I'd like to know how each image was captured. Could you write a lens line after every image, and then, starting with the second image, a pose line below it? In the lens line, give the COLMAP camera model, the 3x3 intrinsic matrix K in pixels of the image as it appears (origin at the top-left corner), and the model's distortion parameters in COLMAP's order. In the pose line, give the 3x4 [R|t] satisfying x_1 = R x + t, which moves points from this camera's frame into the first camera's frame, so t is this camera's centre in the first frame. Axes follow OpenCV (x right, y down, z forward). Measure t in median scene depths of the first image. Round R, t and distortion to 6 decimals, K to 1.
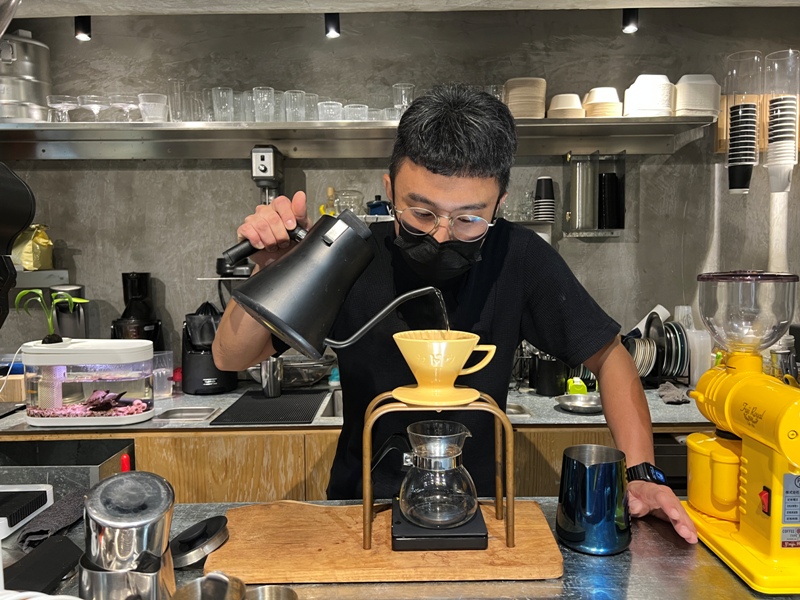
lens RADIAL K [[595.7, 0, 396.7], [0, 595.7, 308.7], [0, 0, 1]] dist [0.044059, -0.039988]
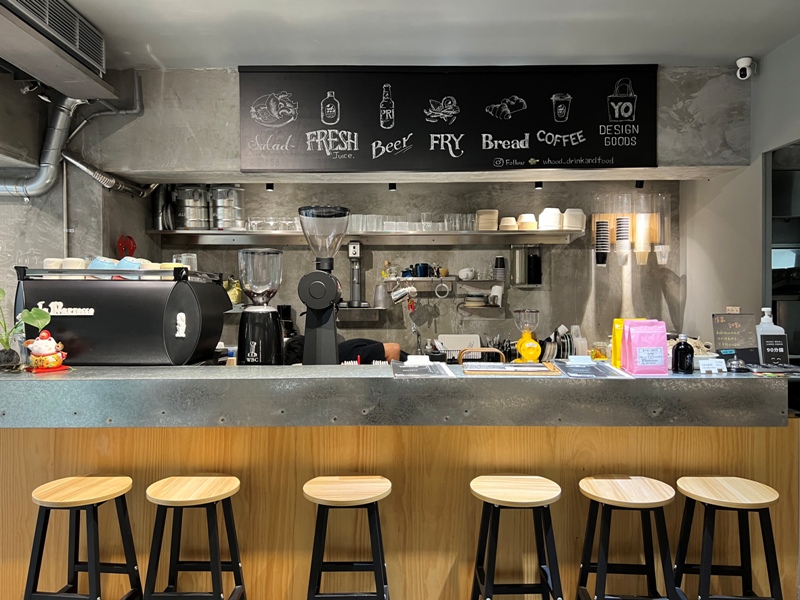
lens RADIAL K [[595.7, 0, 400.0], [0, 595.7, 300.6], [0, 0, 1]] dist [0.044059, -0.039988]
pose [[0.999888, 0.007947, 0.012643, -0.090595], [-0.007198, 0.998277, -0.058227, 0.031641], [-0.013084, 0.058130, 0.998223, -0.866833]]
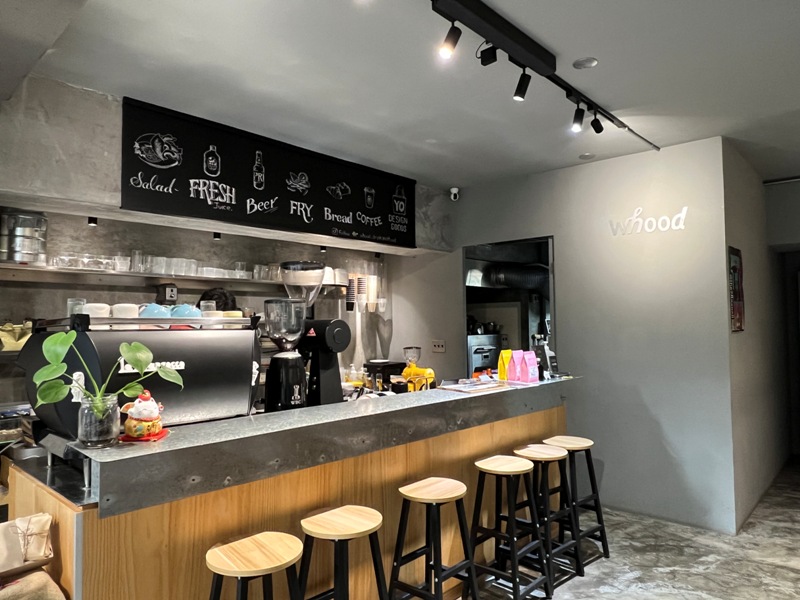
lens RADIAL K [[531.1, 0, 400.9], [0, 531.1, 303.1], [0, 0, 1]] dist [-0.010092, -0.006288]
pose [[0.676328, 0.034574, 0.735788, -0.919965], [0.056178, 0.993567, -0.098326, 0.000453], [-0.734455, 0.107836, 0.670035, -0.653070]]
